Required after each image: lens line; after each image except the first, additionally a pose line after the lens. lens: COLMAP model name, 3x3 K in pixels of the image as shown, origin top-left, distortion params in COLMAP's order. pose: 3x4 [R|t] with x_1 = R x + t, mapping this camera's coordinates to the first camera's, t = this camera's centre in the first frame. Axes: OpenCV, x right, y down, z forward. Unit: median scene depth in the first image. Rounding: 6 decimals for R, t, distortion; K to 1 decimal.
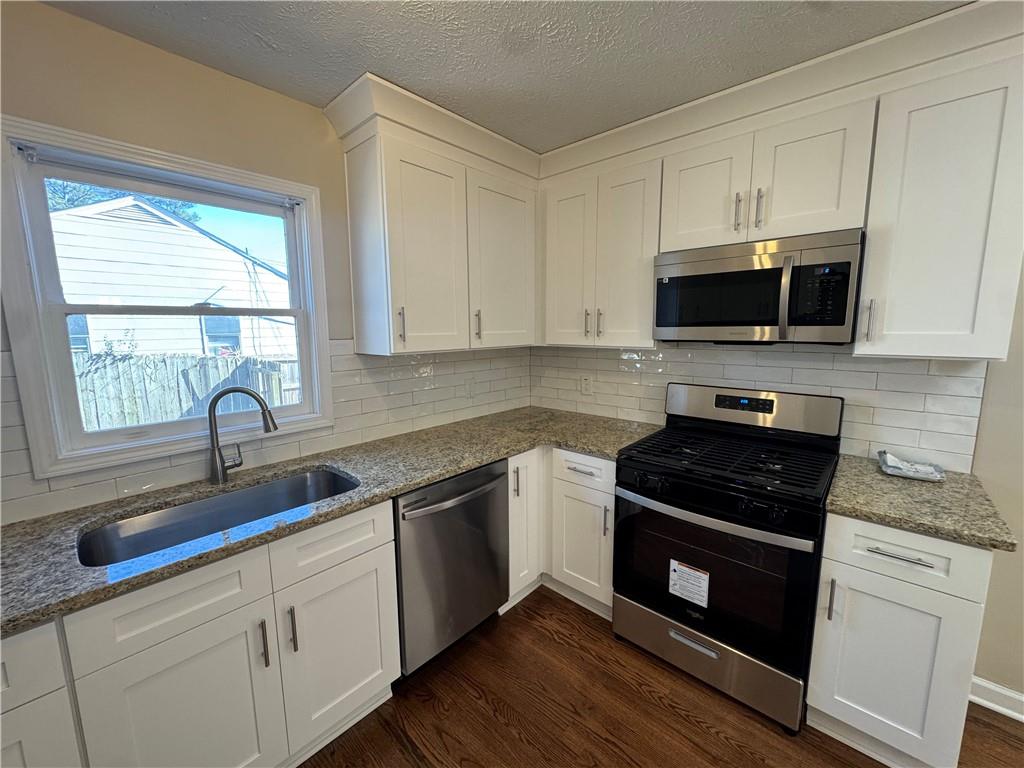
lens RADIAL K [[407.2, 0, 511.9], [0, 407.2, 383.3], [0, 0, 1]] dist [-0.003410, 0.000092]
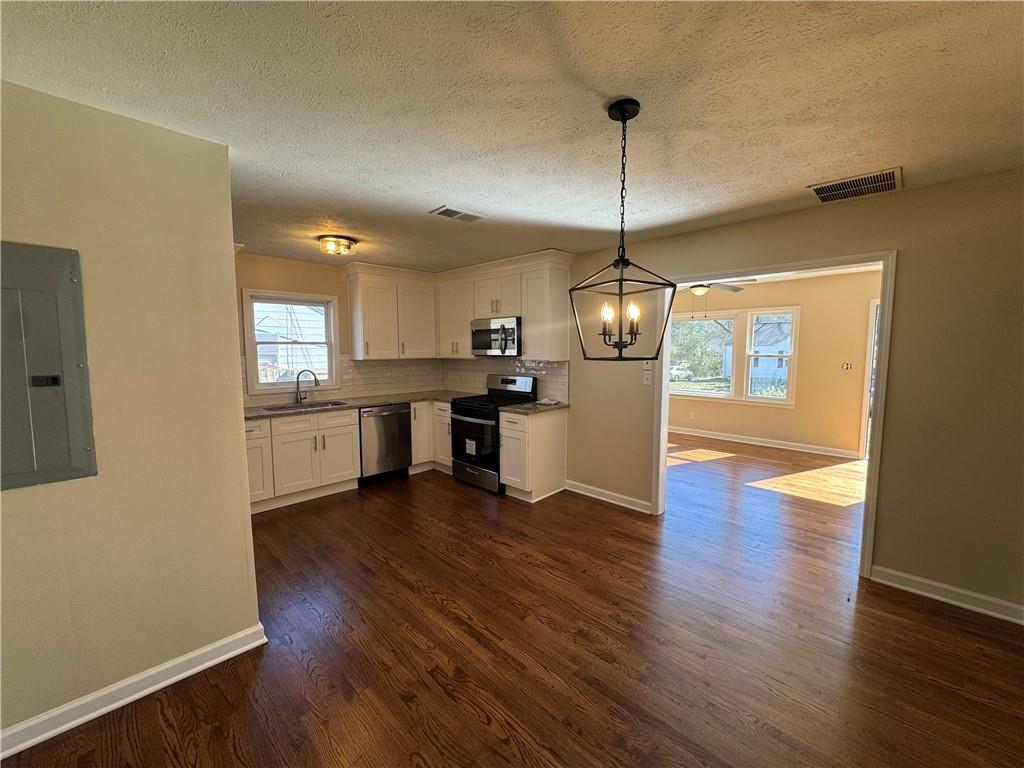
lens RADIAL K [[407.2, 0, 513.5], [0, 407.2, 383.1], [0, 0, 1]] dist [-0.003410, 0.000092]
pose [[0.999184, 0.008836, -0.039412, 0.772170], [-0.010900, 0.998563, -0.052464, 0.205326], [0.038891, 0.052851, 0.997845, -1.554725]]
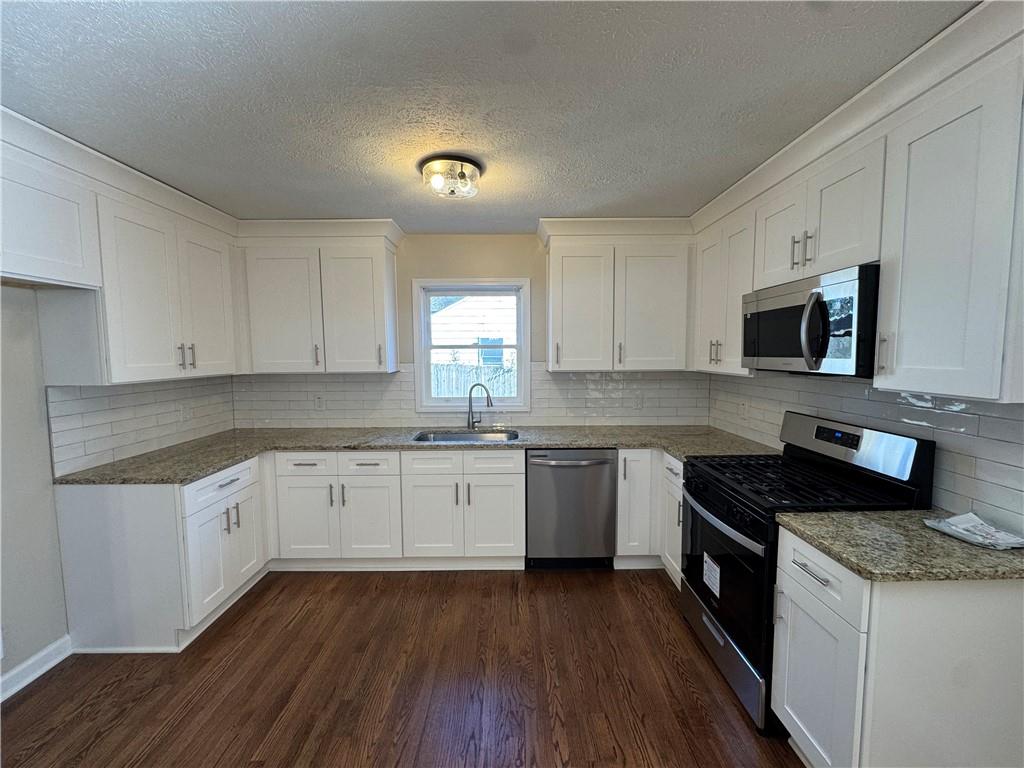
lens RADIAL K [[407.2, 0, 512.5], [0, 407.2, 383.4], [0, 0, 1]] dist [-0.003410, 0.000092]
pose [[0.677329, 0.060374, -0.733199, 0.832426], [-0.101691, 0.994743, -0.012031, 0.015237], [0.728618, 0.082709, 0.679908, -0.249786]]
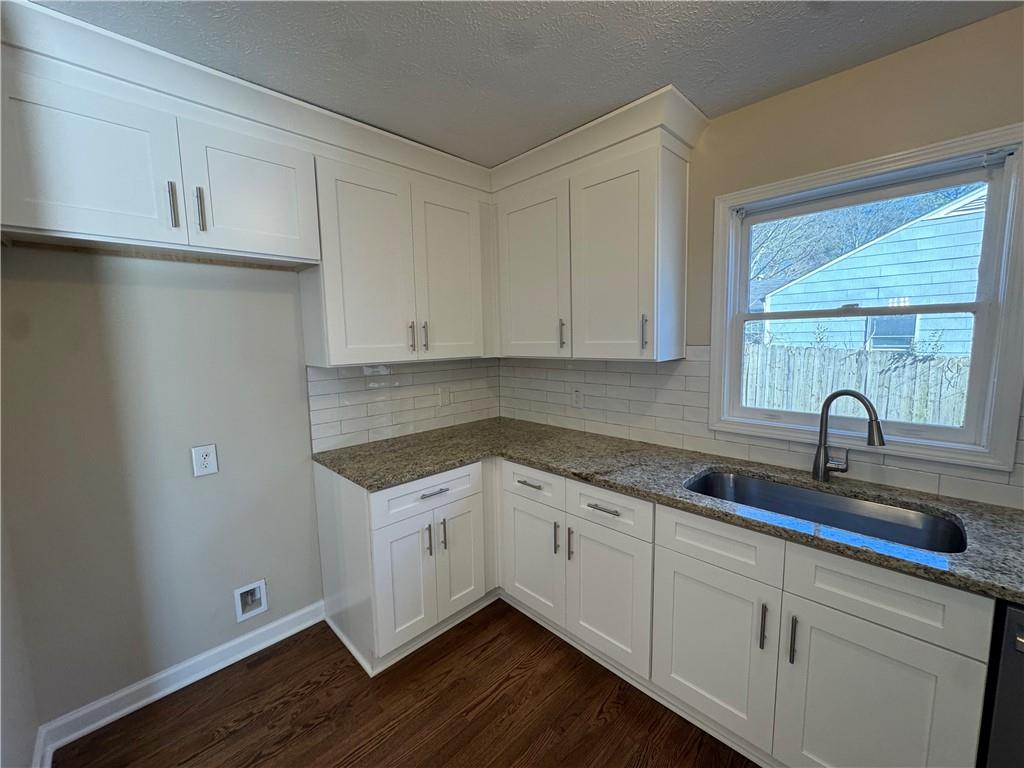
lens RADIAL K [[407.2, 0, 513.8], [0, 407.2, 383.6], [0, 0, 1]] dist [-0.003410, 0.000092]
pose [[-0.051784, 0.120567, -0.991354, 0.273256], [-0.120302, 0.984703, 0.126042, -0.027682], [0.991386, 0.125789, -0.036488, 0.210906]]
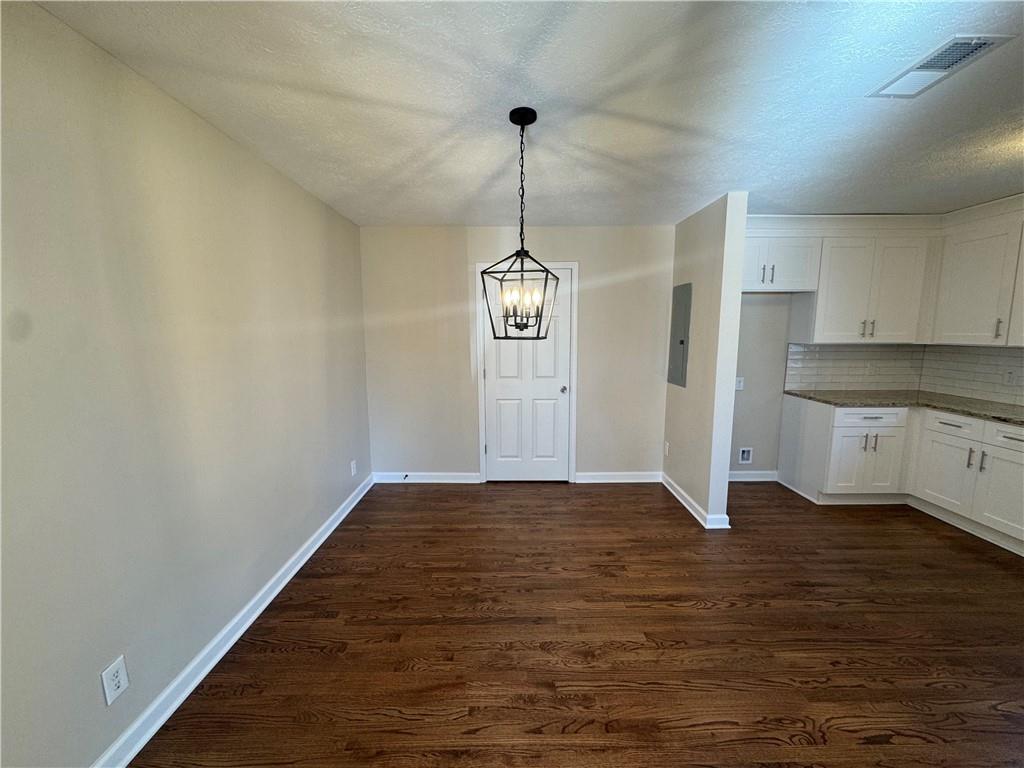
lens RADIAL K [[407.2, 0, 512.9], [0, 407.2, 383.3], [0, 0, 1]] dist [-0.003410, 0.000092]
pose [[-0.736072, 0.098129, -0.669752, 1.737461], [-0.087226, 0.967437, 0.237607, -0.042733], [0.671259, 0.233316, -0.703544, 0.170497]]
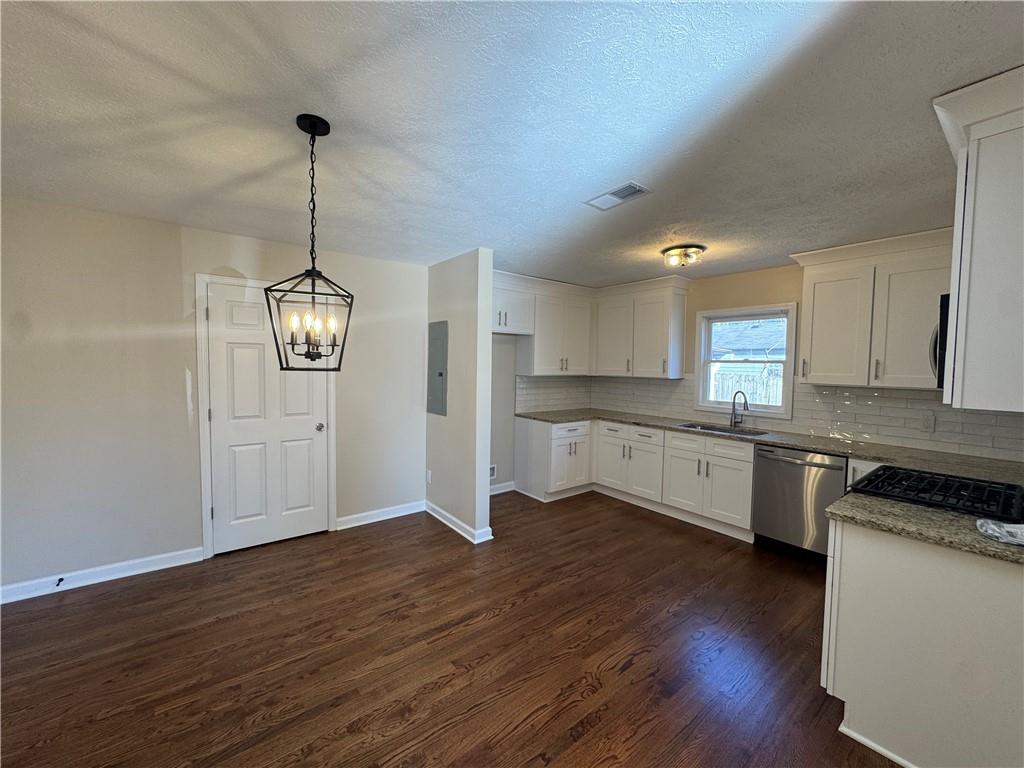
lens RADIAL K [[407.2, 0, 512.9], [0, 407.2, 383.3], [0, 0, 1]] dist [-0.003410, 0.000092]
pose [[-0.170387, 0.051058, -0.984053, 1.828934], [-0.153389, 0.985109, 0.077672, -0.015178], [0.973365, 0.164177, -0.160018, -0.001459]]
